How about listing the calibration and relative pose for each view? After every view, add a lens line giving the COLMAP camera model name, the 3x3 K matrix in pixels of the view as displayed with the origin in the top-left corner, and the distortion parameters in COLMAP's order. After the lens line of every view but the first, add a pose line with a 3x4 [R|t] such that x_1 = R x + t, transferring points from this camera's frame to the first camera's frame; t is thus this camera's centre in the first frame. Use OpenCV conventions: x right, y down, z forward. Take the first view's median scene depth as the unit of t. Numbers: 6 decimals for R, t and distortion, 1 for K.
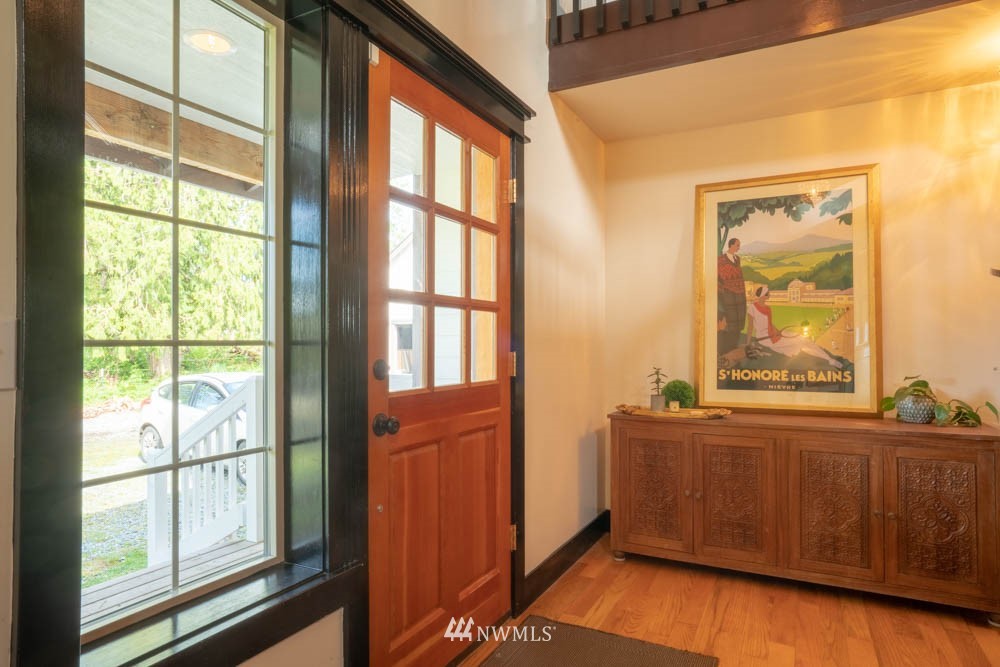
lens RADIAL K [[571.6, 0, 501.6], [0, 571.6, 339.1], [0, 0, 1]] dist [-0.002560, 0.004353]
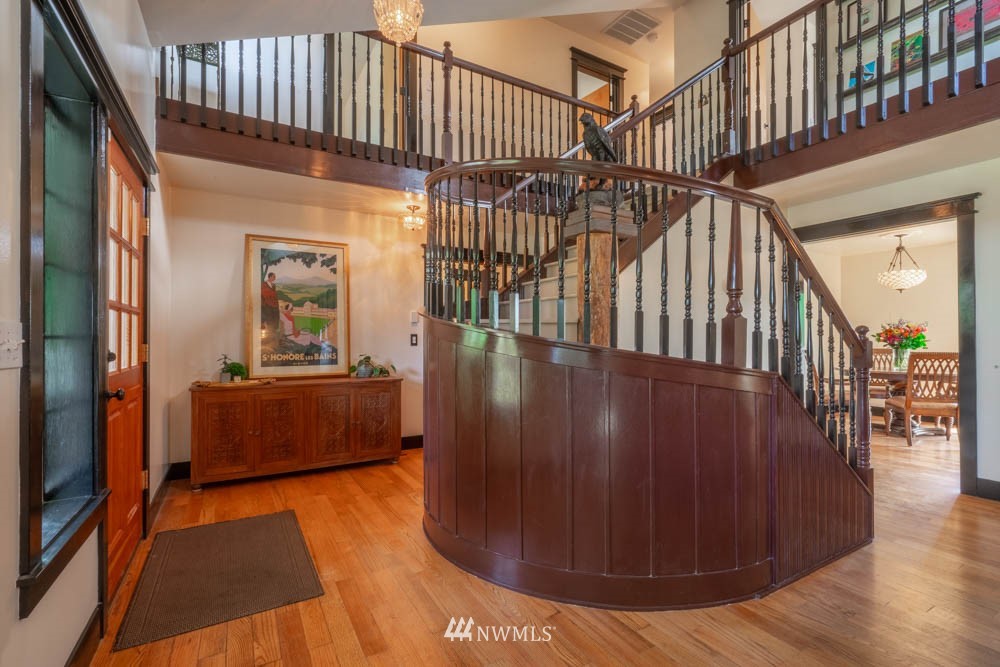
lens RADIAL K [[459.5, 0, 503.7], [0, 459.5, 334.6], [0, 0, 1]] dist [-0.000333, 0.001414]
pose [[0.519109, 0.007286, 0.854677, -0.382359], [-0.006897, 0.999967, -0.004335, -0.001266], [-0.854680, -0.003645, 0.519142, -0.244015]]
